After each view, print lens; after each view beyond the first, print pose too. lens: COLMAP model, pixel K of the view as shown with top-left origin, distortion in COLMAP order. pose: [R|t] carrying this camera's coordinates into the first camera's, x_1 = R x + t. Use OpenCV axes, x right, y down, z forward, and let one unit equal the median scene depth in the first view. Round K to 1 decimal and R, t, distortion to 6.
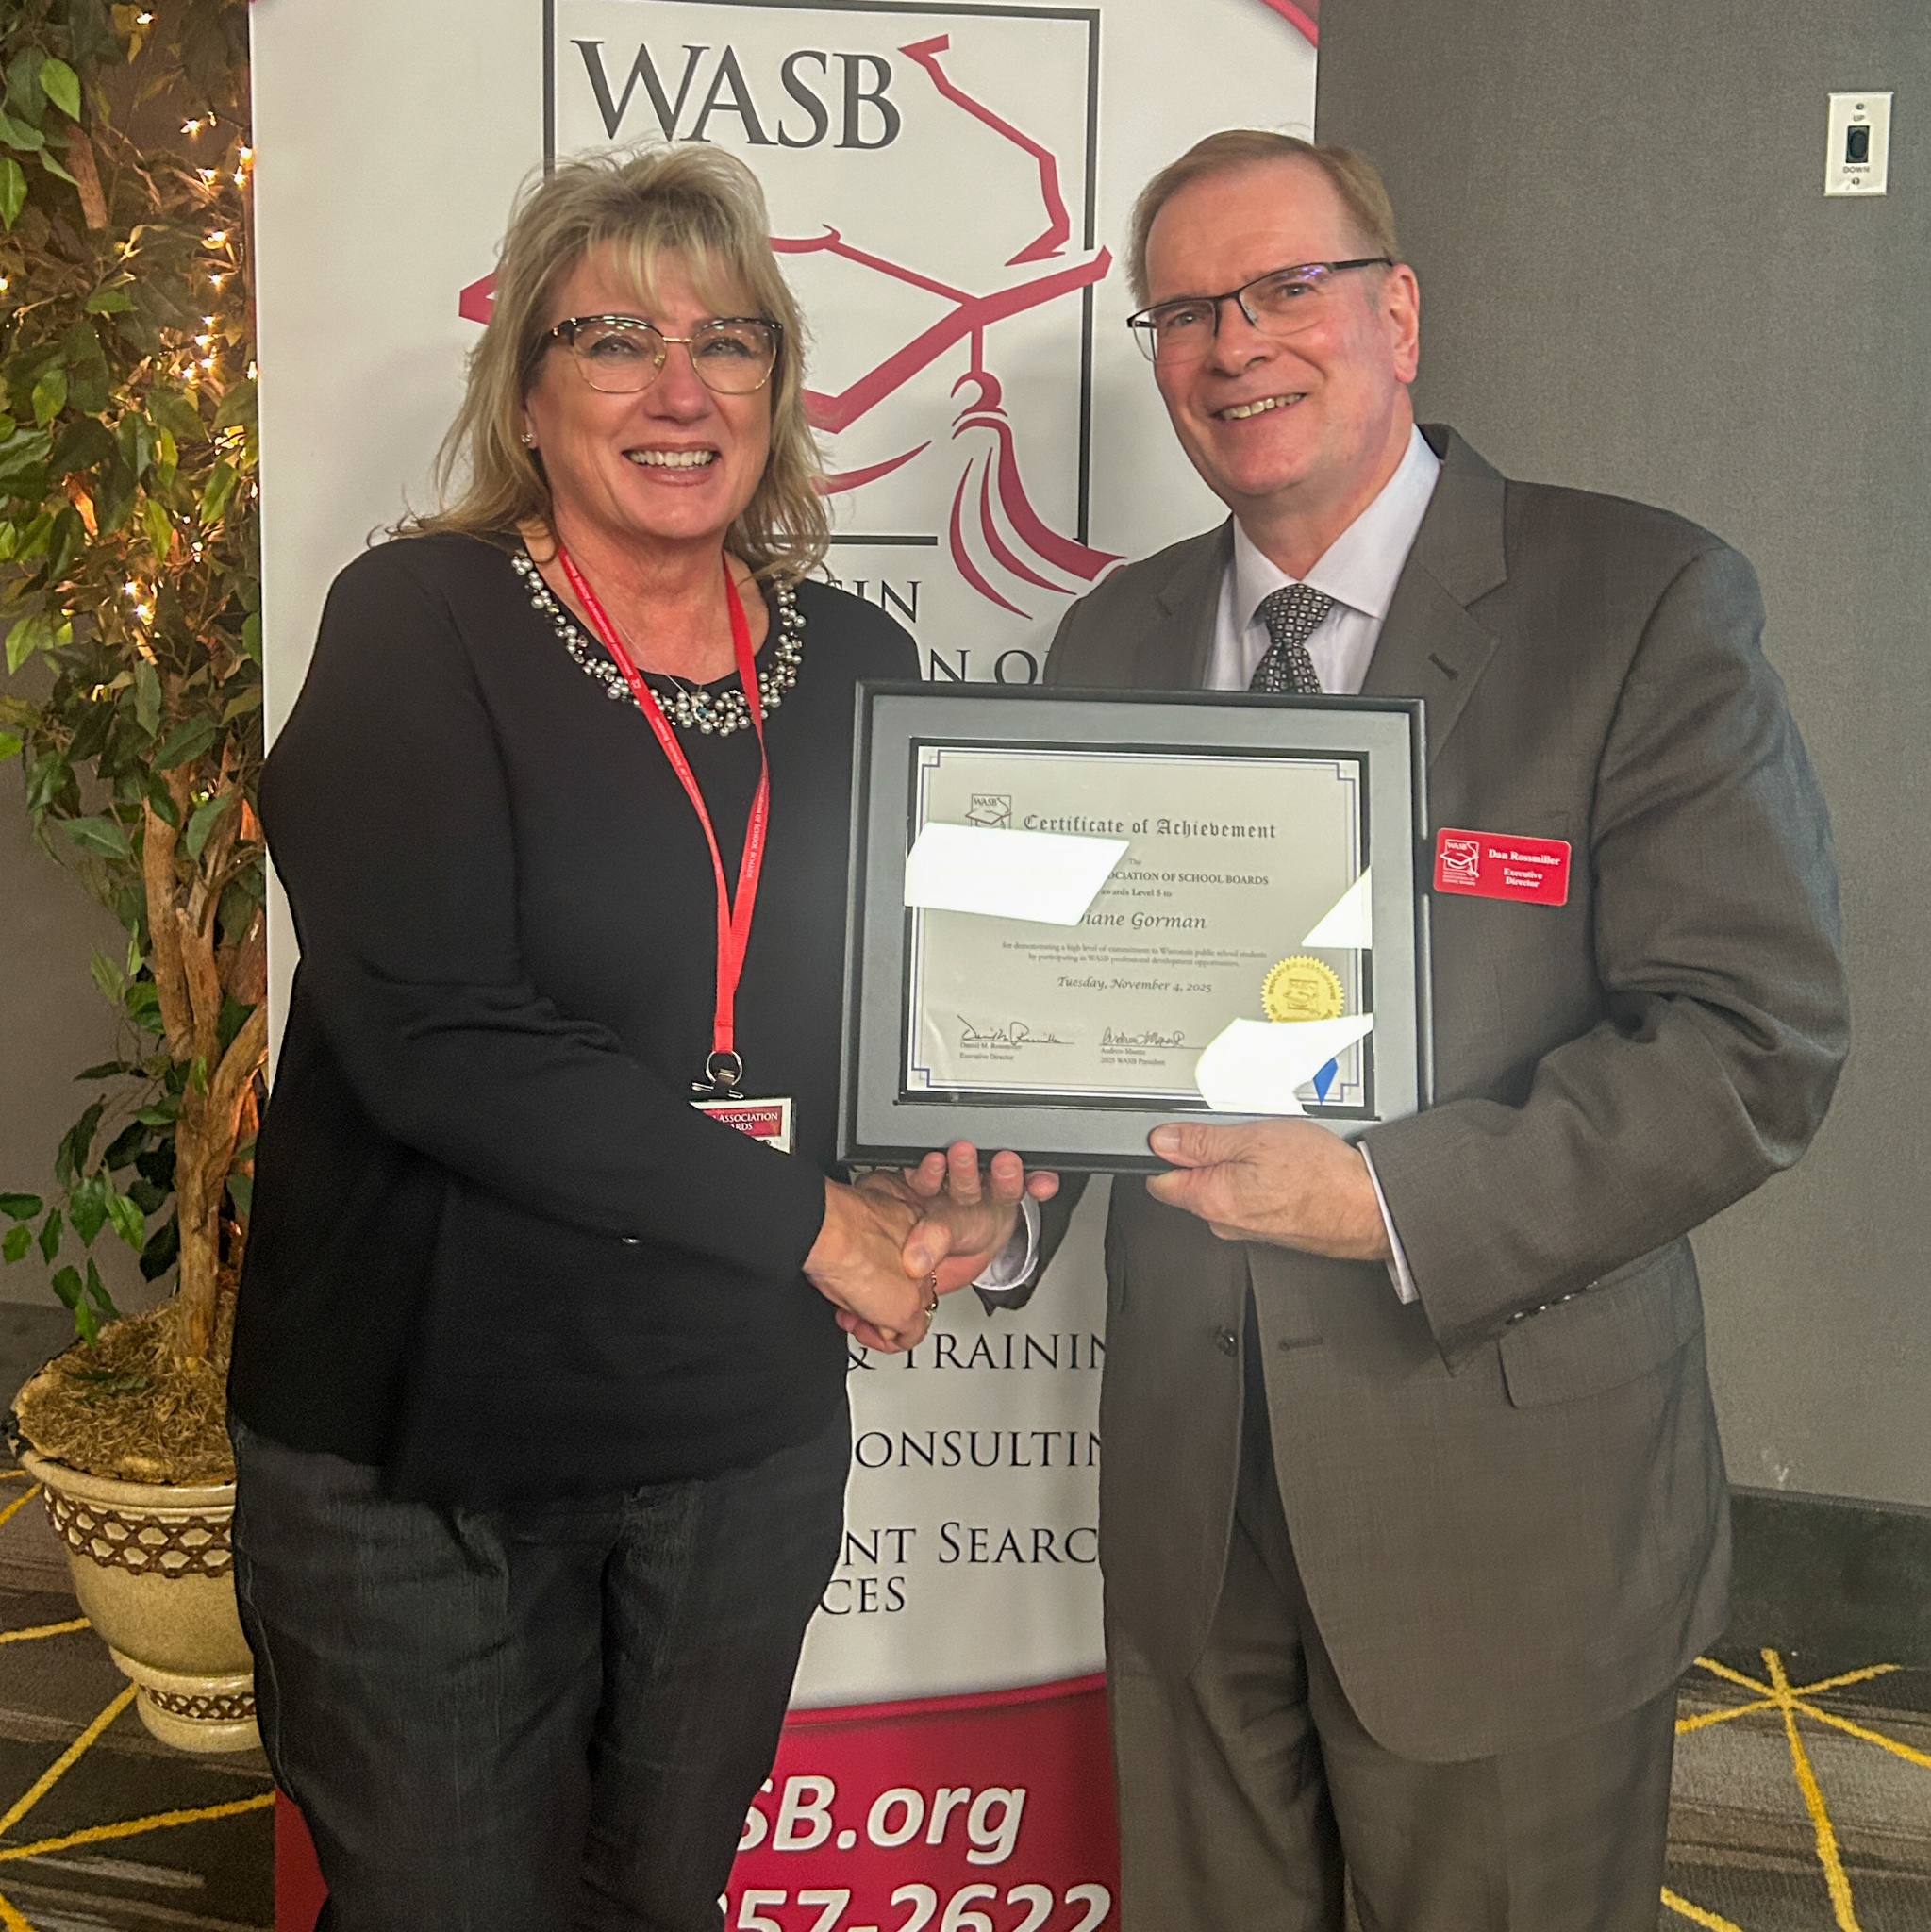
lens RADIAL K [[2173.2, 0, 933.4], [0, 2173.2, 623.0], [0, 0, 1]] dist [0.038764, -0.039076]
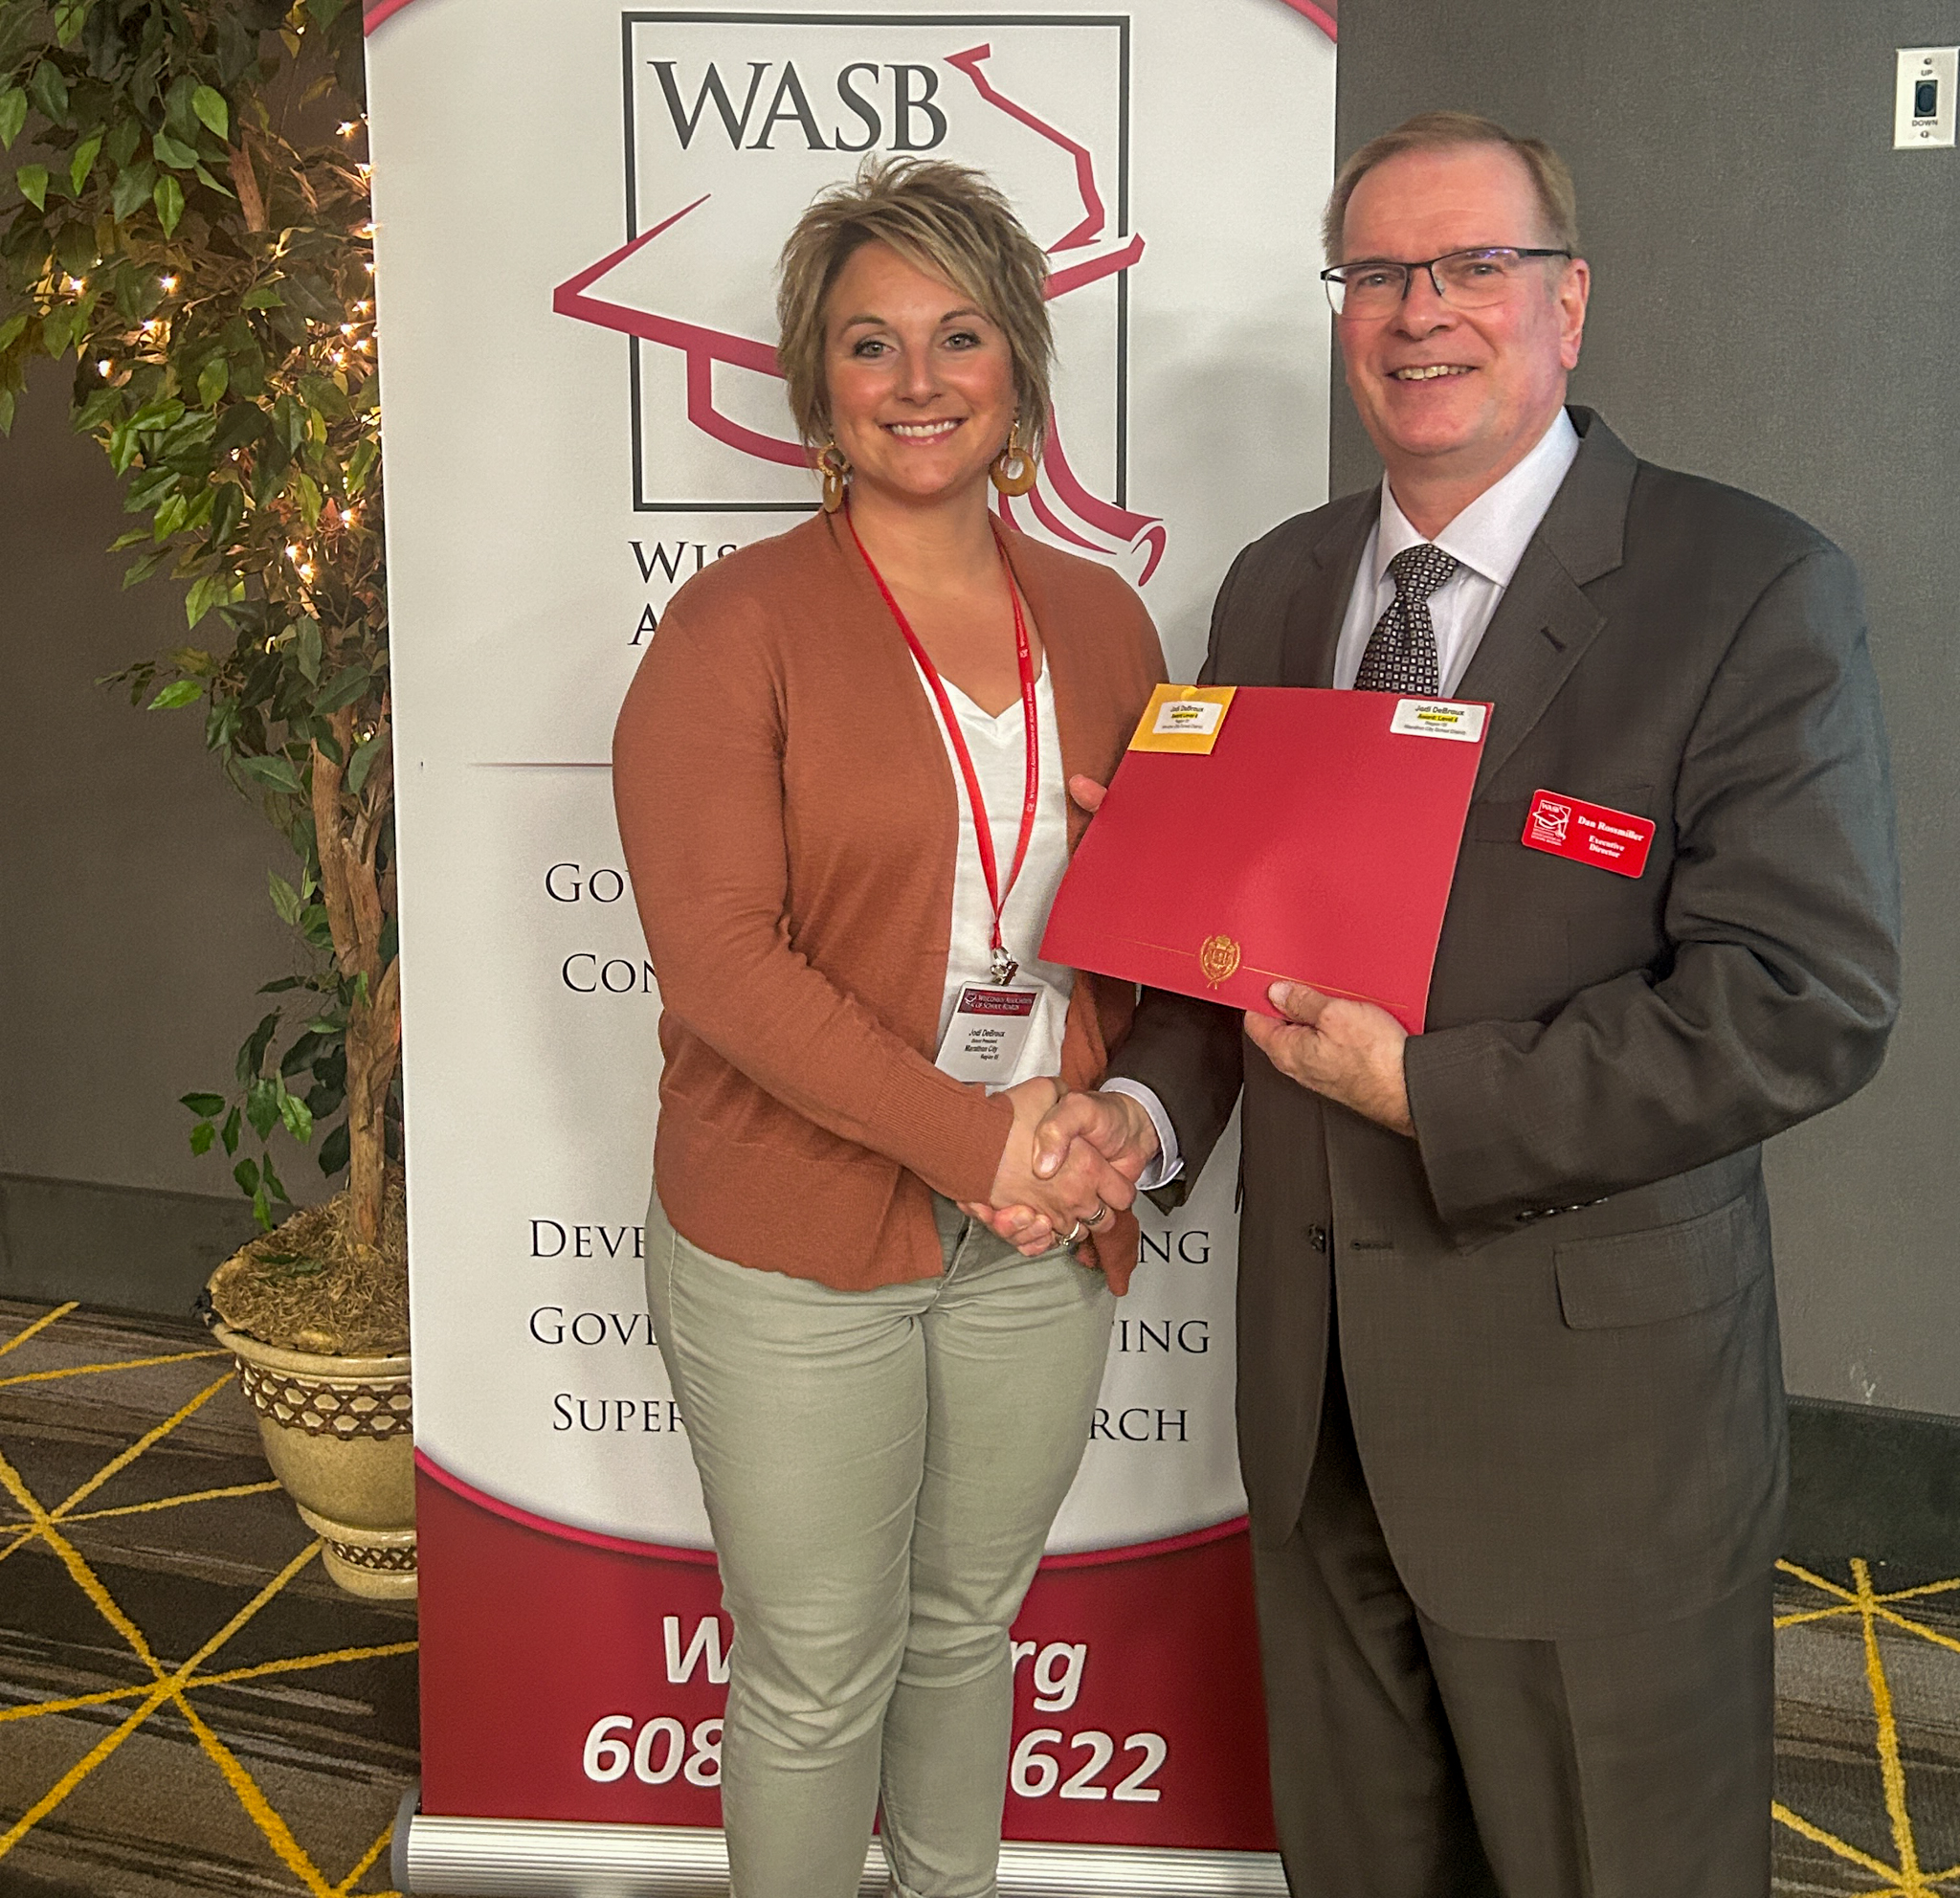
lens RADIAL K [[2195.8, 0, 969.4], [0, 2195.8, 581.0], [0, 0, 1]] dist [0.046827, -0.050936]
pose [[0.995664, -0.008345, -0.092646, 0.076276], [0.009806, 0.999835, 0.015323, -0.013945], [0.092503, -0.016165, 0.995581, -0.082098]]
